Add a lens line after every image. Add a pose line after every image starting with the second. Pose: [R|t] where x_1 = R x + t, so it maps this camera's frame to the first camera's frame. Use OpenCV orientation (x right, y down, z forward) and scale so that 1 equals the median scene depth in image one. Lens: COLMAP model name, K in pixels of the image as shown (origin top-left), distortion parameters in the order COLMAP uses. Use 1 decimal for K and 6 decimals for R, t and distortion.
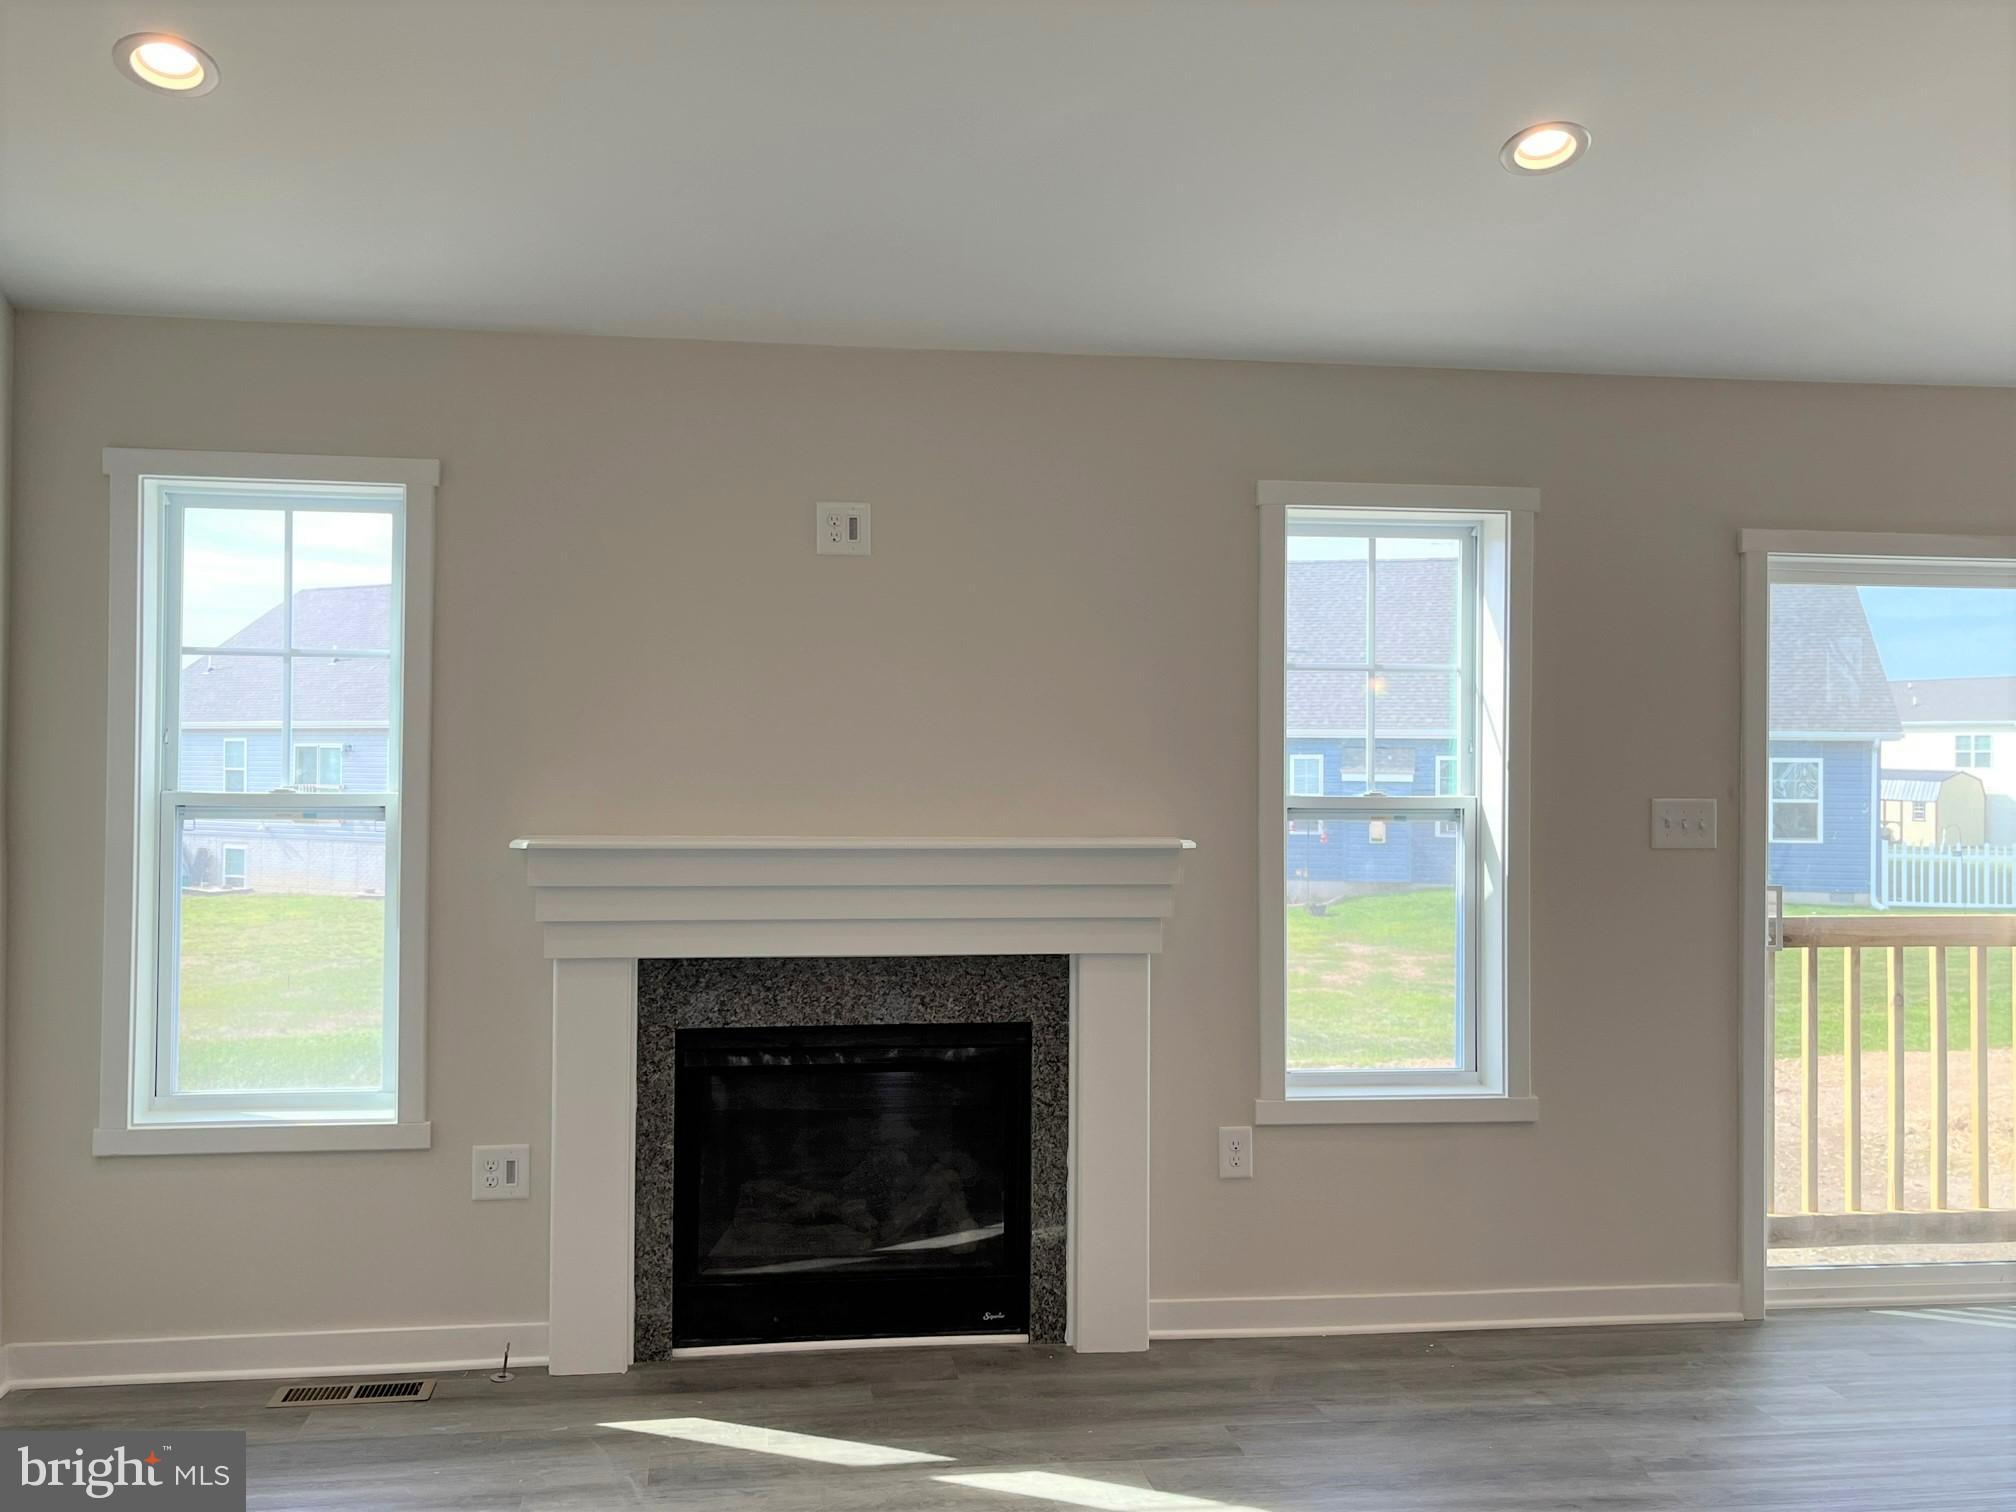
lens RADIAL K [[1917.7, 0, 1008.0], [0, 1917.7, 756.0], [0, 0, 1]] dist [0.067290, -0.079026]
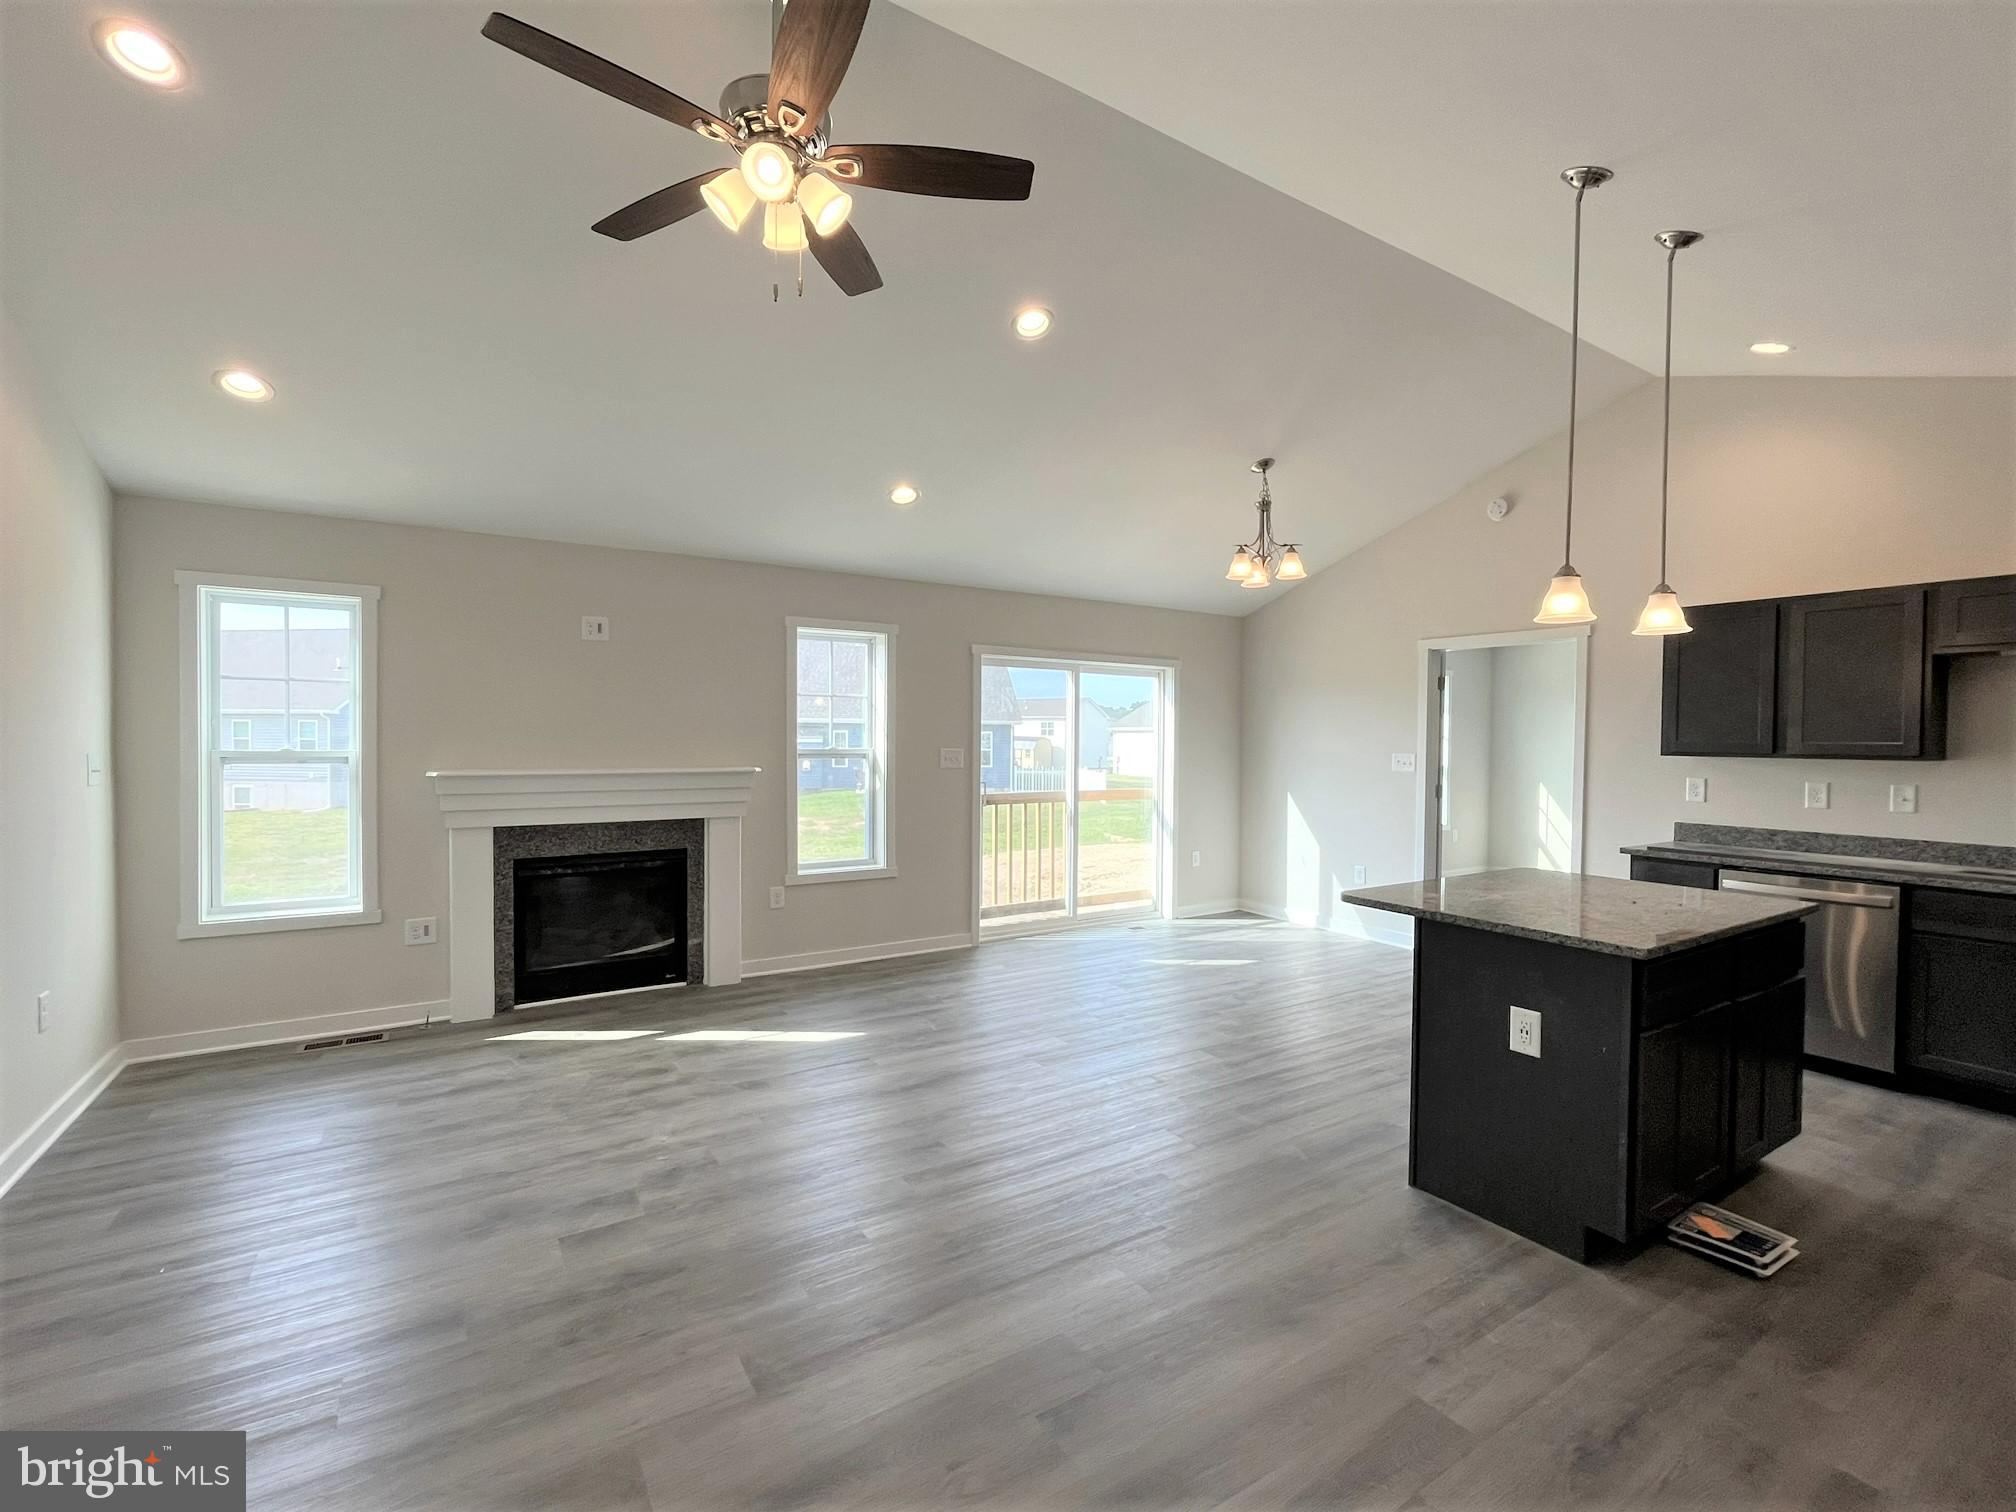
lens RADIAL K [[891.0, 0, 1008.0], [0, 891.0, 756.0], [0, 0, 1]] dist [0.000200, -0.000008]
pose [[0.914113, -0.010488, 0.405325, -0.065581], [-0.001132, 0.999595, 0.028419, -0.001774], [-0.405459, -0.026437, 0.913731, -0.121556]]
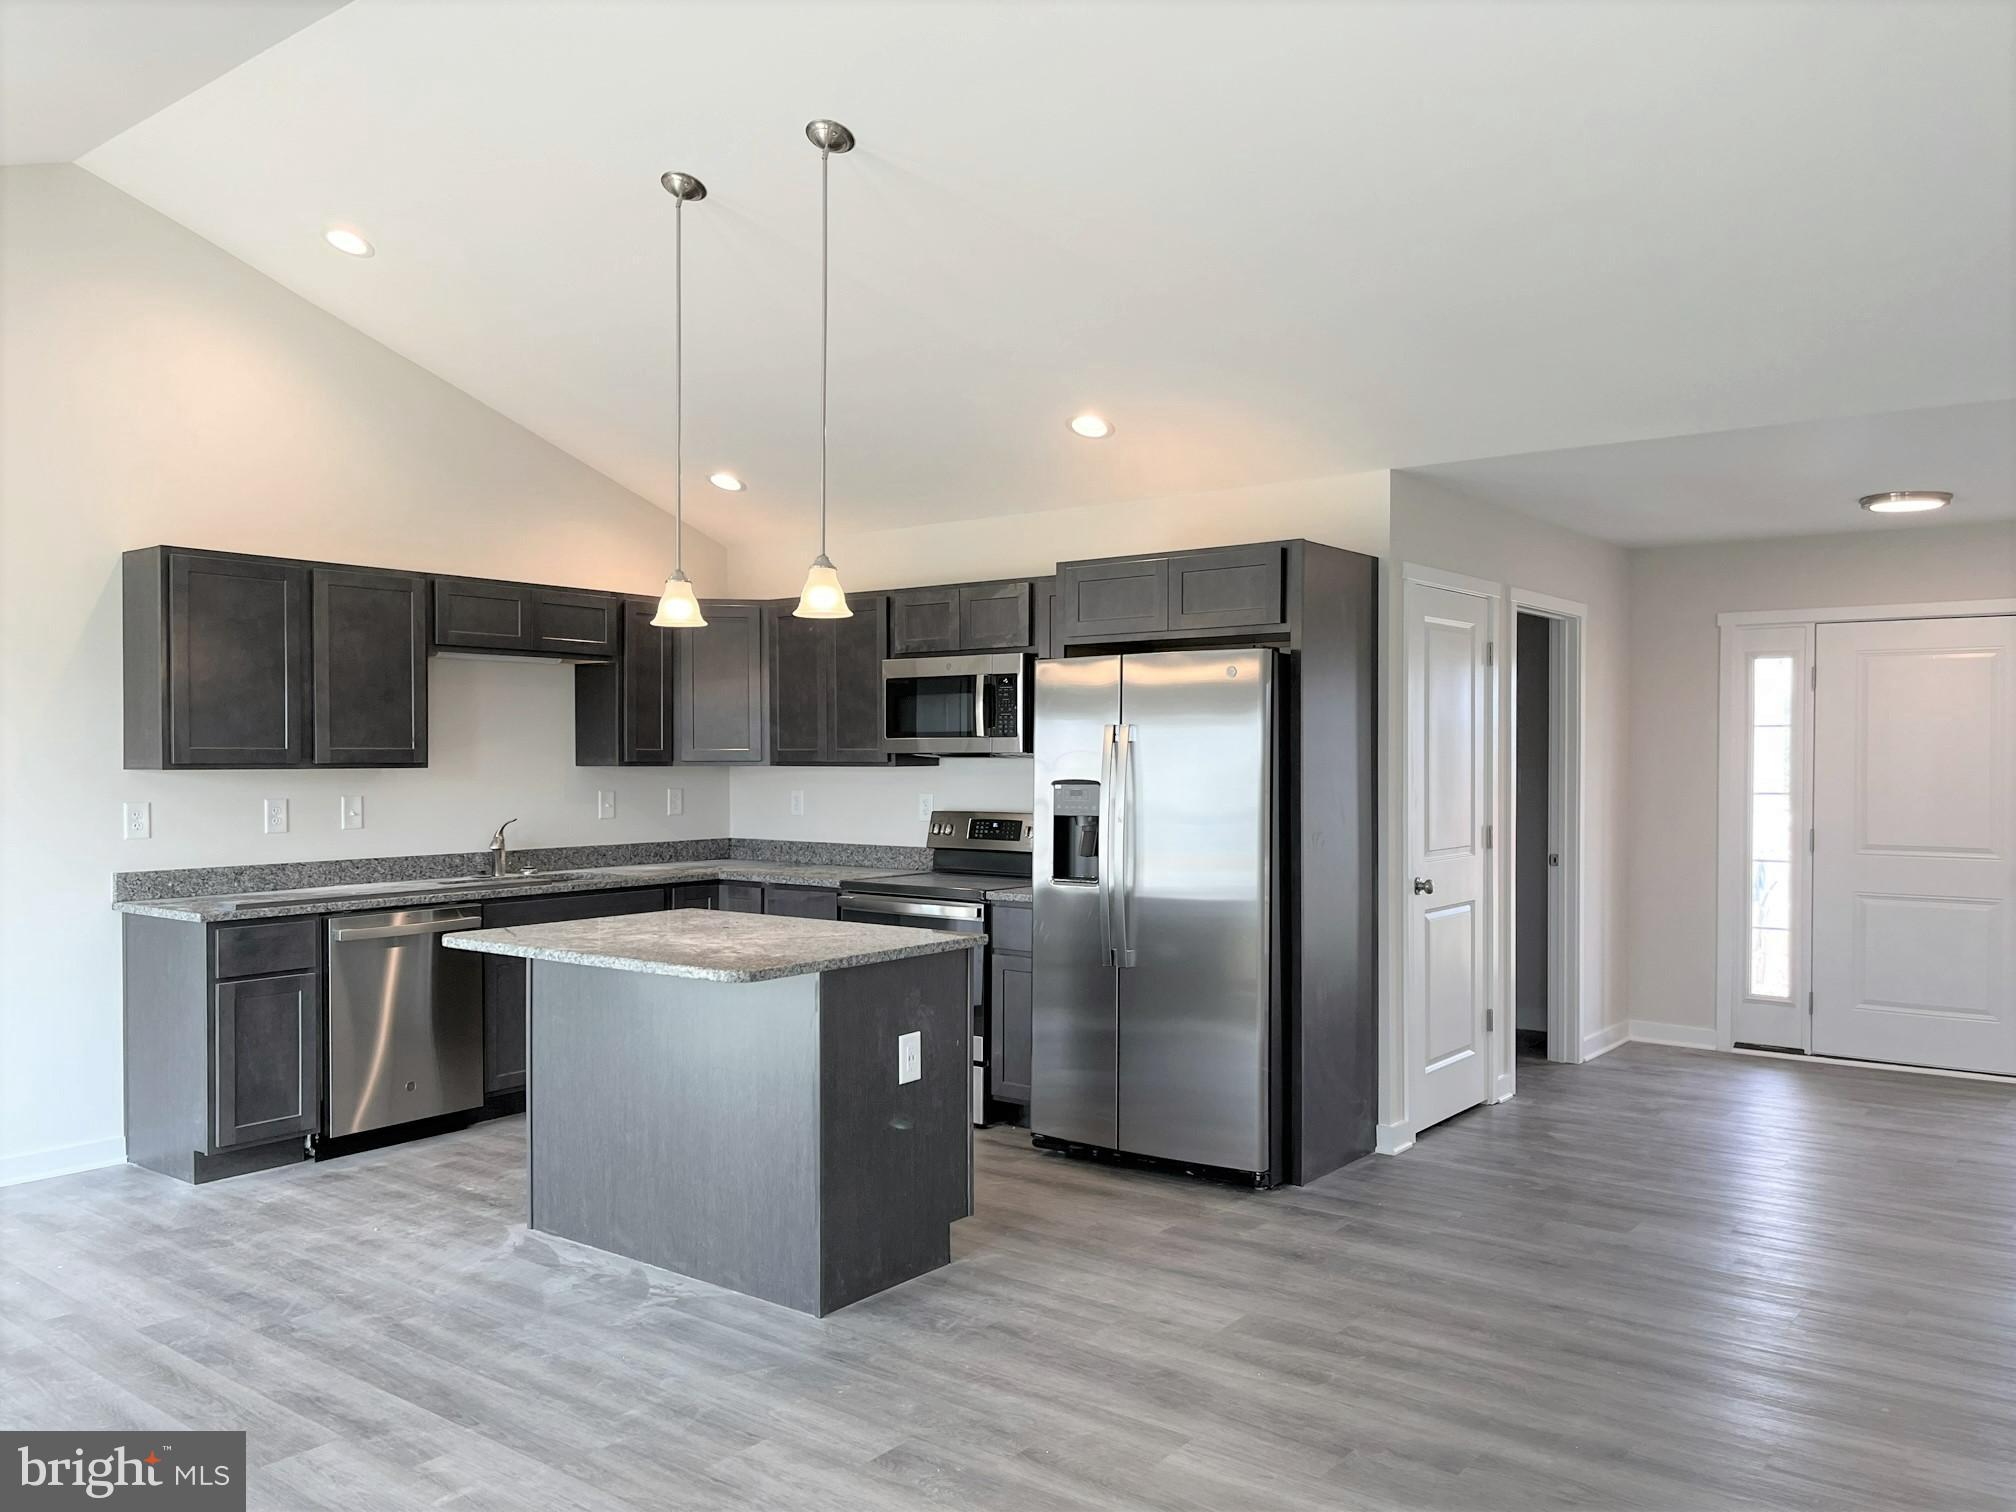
lens RADIAL K [[1542.3, 0, 993.5], [0, 1542.3, 768.4], [0, 0, 1]] dist [0.062174, -0.069270]
pose [[-0.687089, -0.016355, 0.726389, -0.230092], [-0.006563, 0.999846, 0.016303, 0.001827], [-0.726544, 0.006434, -0.687090, 0.815191]]
